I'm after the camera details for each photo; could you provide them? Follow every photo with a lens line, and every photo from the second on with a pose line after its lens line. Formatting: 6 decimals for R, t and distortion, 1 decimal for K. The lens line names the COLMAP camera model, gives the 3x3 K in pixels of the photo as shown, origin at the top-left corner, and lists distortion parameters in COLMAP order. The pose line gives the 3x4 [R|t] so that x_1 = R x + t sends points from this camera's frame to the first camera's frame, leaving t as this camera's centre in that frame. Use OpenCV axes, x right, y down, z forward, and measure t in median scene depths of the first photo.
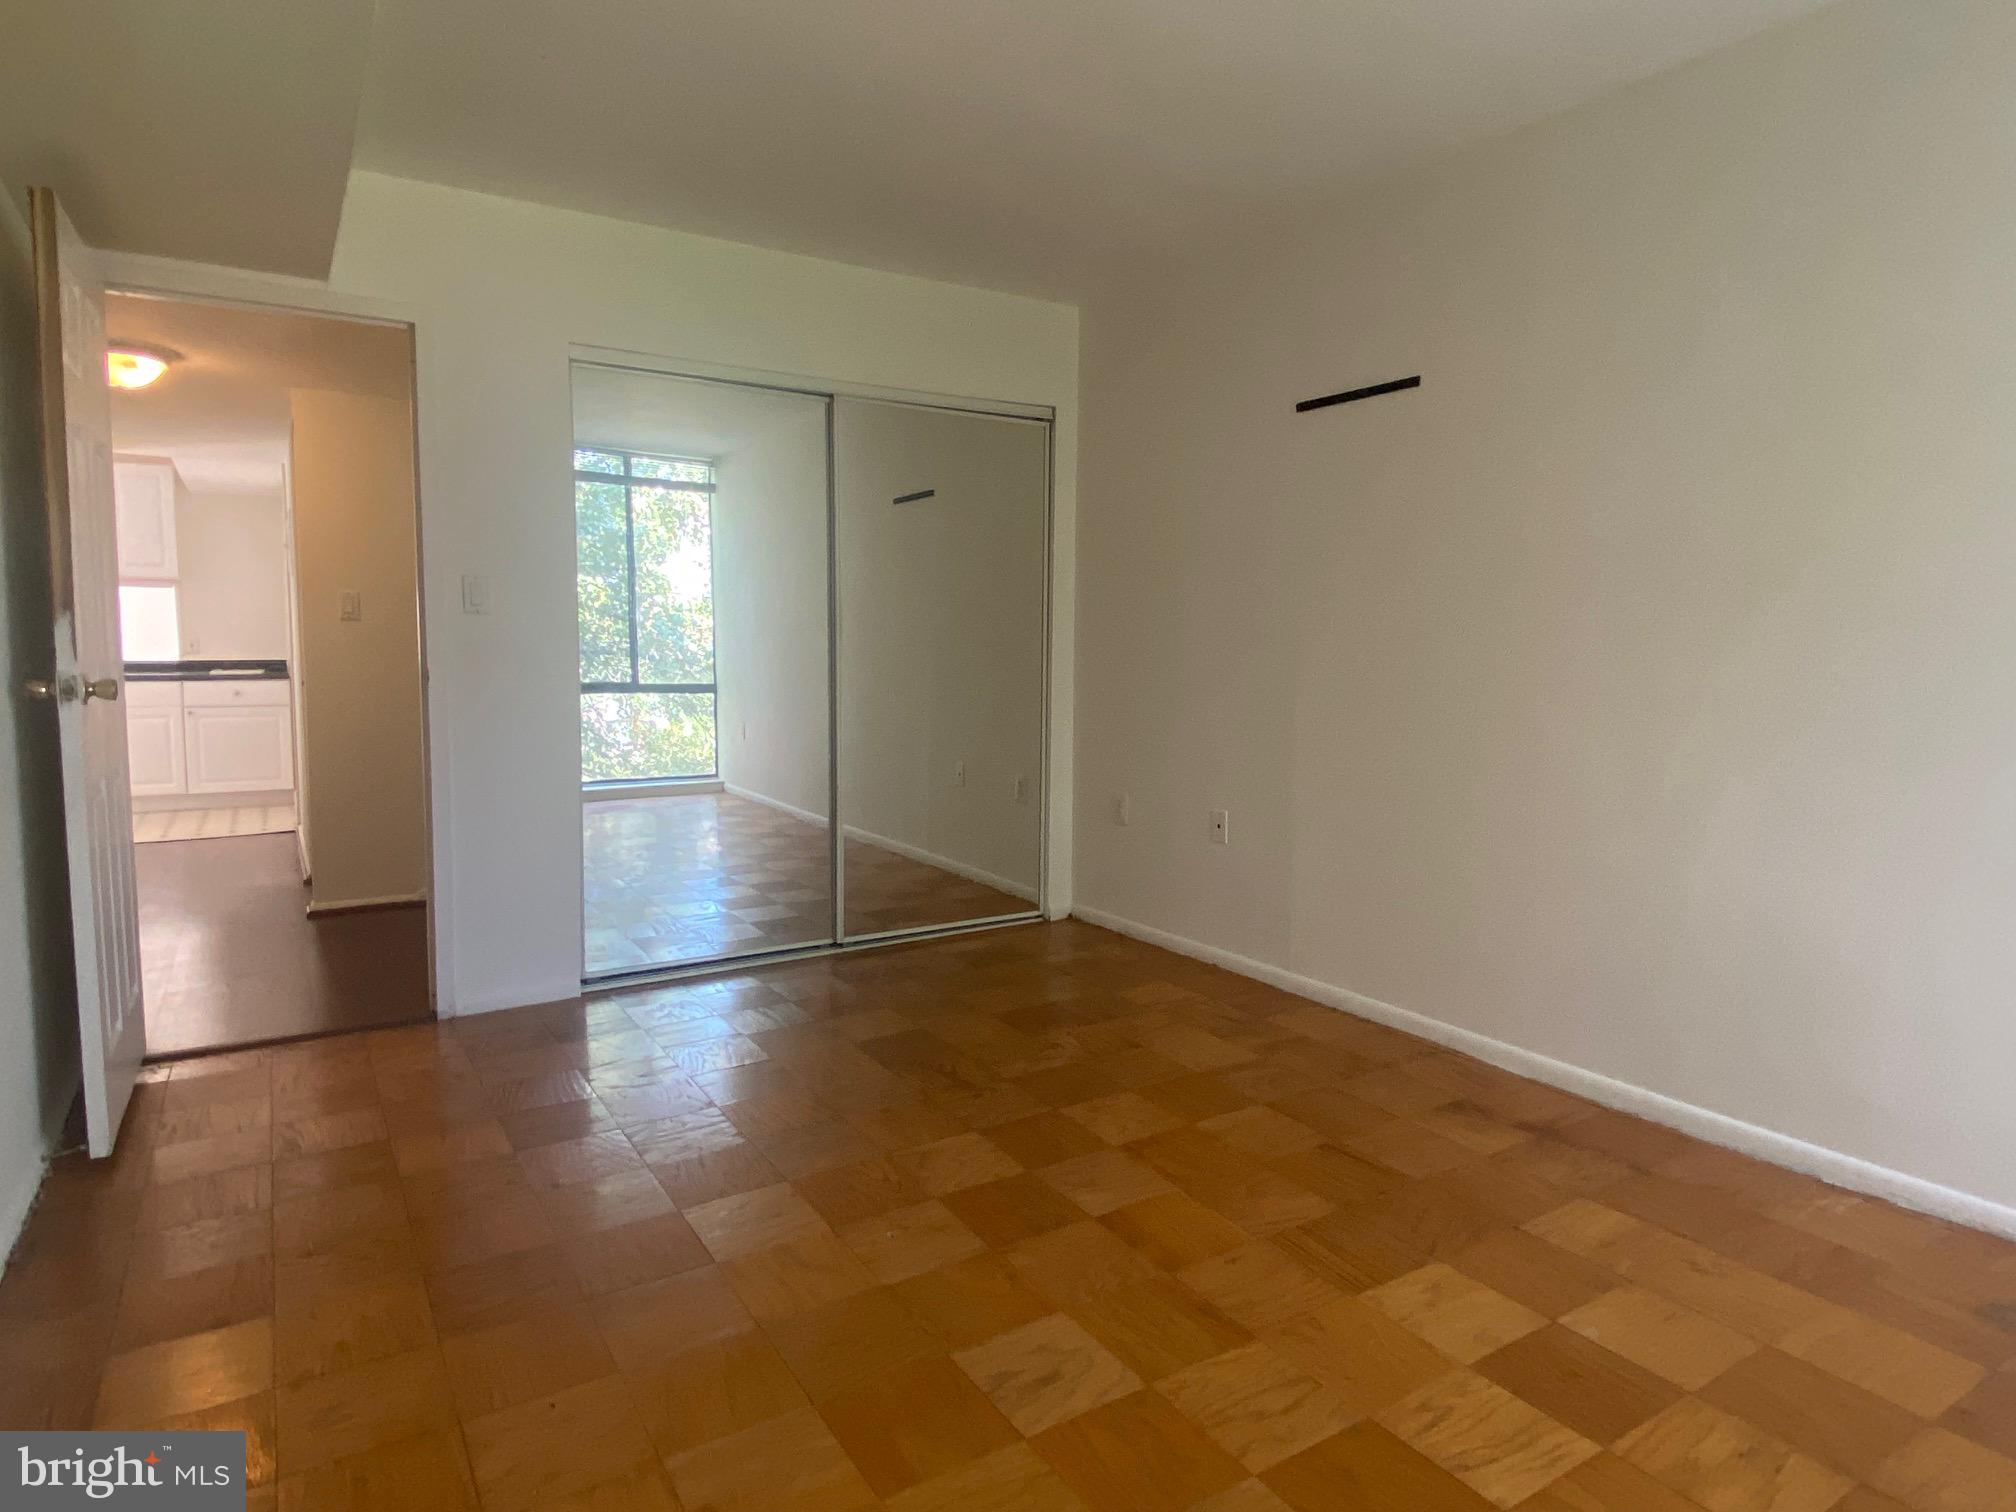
lens RADIAL K [[1156.4, 0, 1002.3], [0, 1156.4, 744.5], [0, 0, 1]] dist [0.068830, -0.061417]
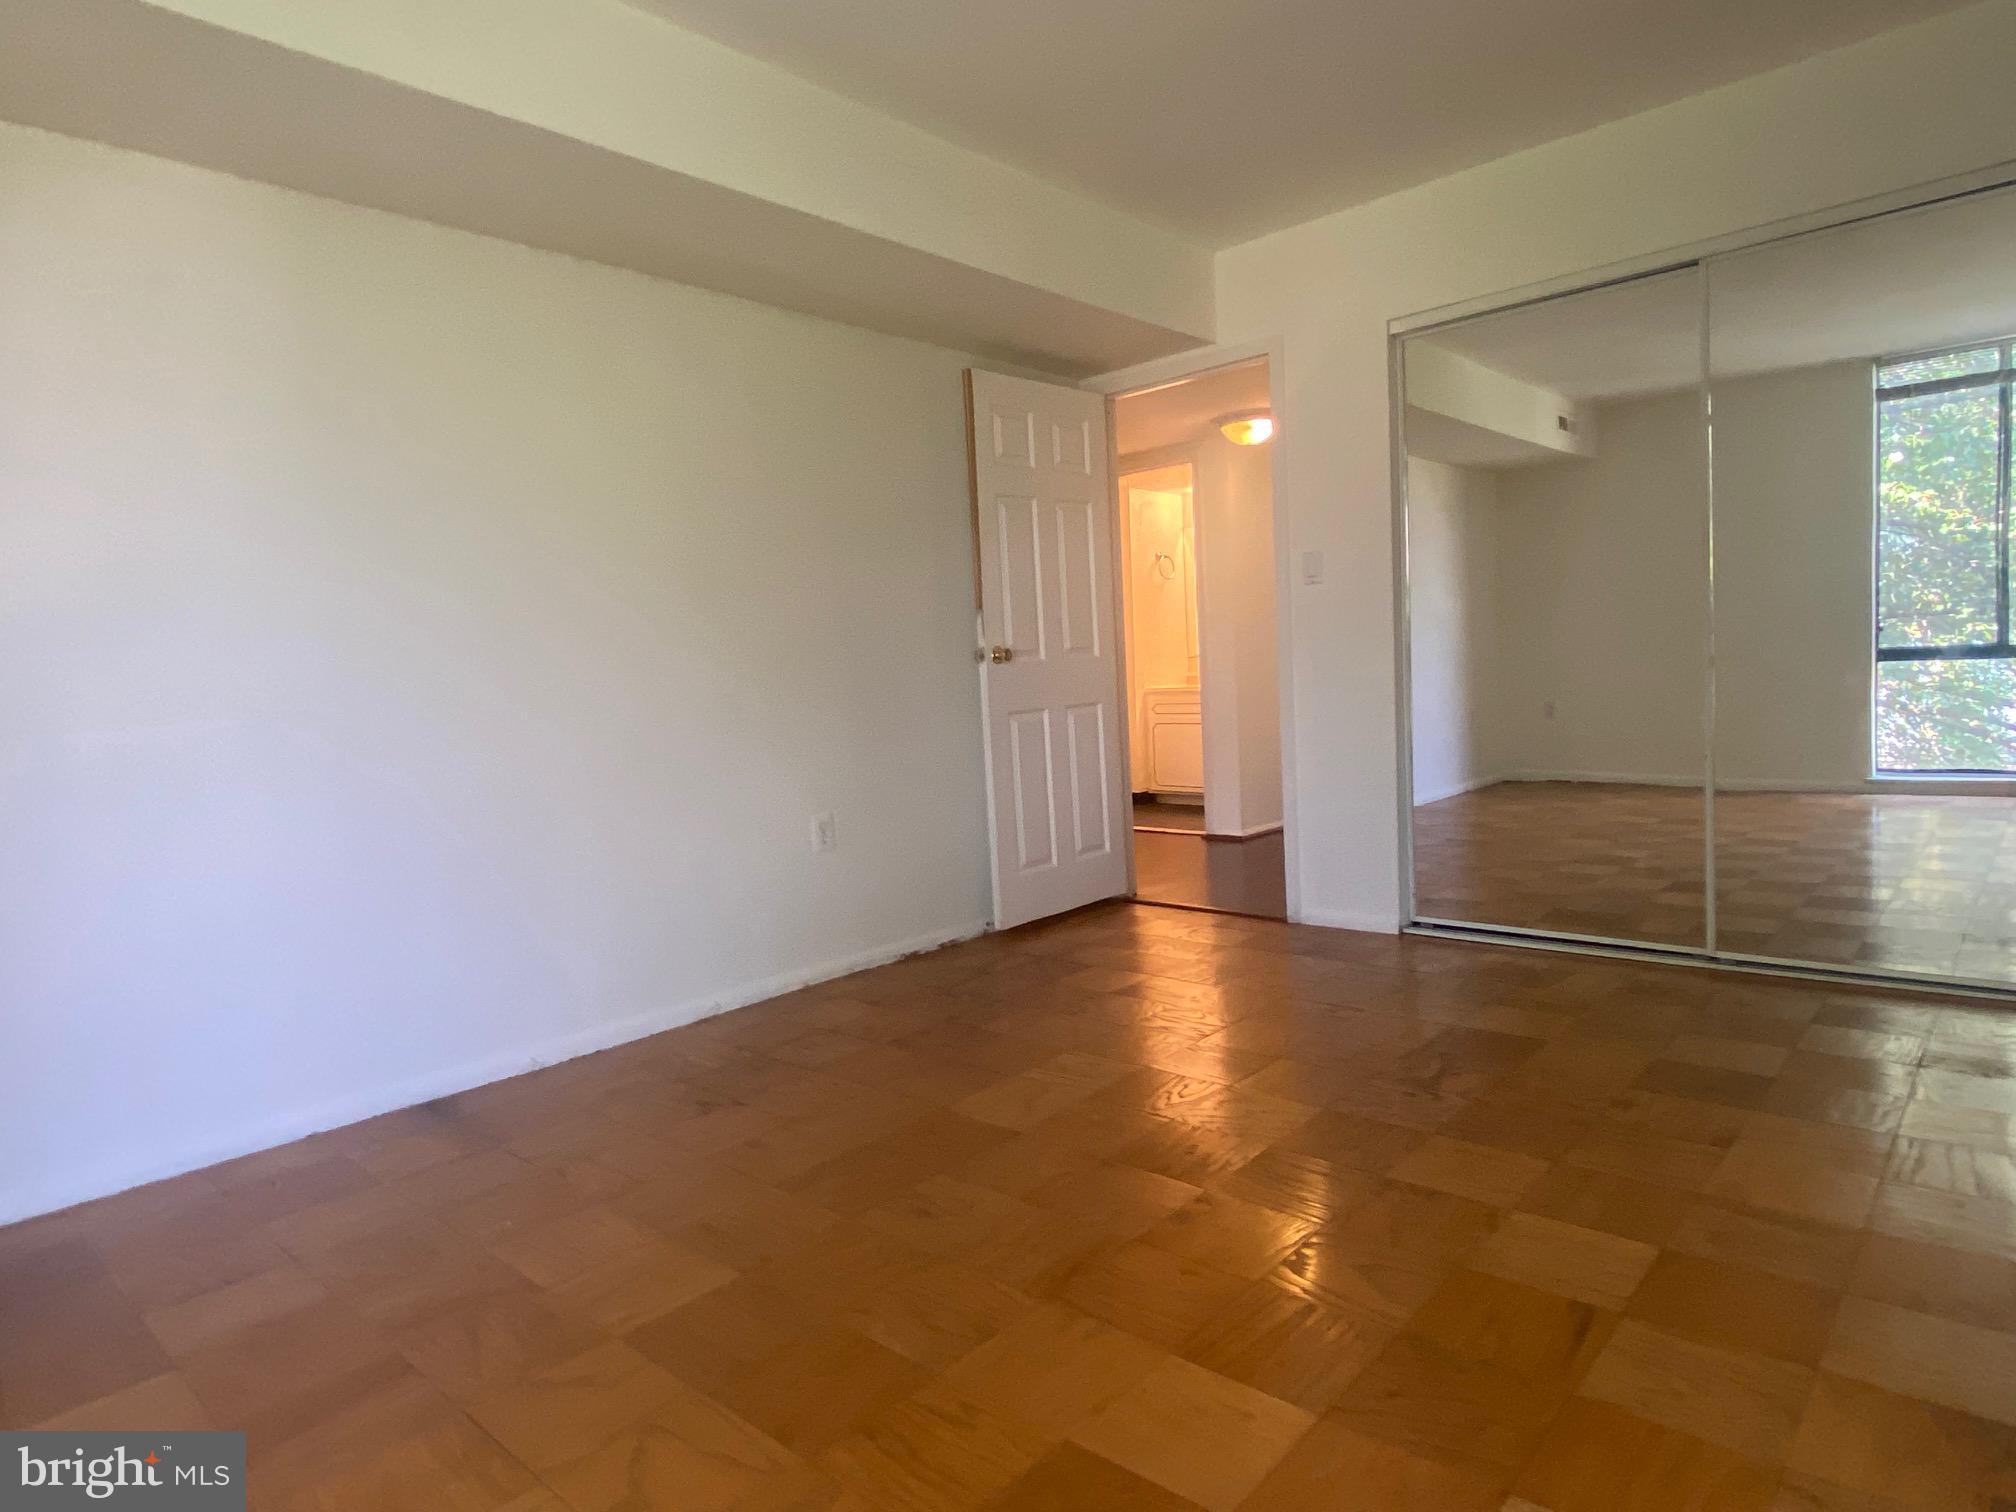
lens RADIAL K [[1156.4, 0, 1002.3], [0, 1156.4, 744.5], [0, 0, 1]] dist [0.068830, -0.061417]
pose [[0.272176, 0.041282, -0.961362, 0.523388], [-0.035574, 0.998828, 0.032819, 0.018572], [0.961590, 0.025267, 0.273325, 0.340901]]
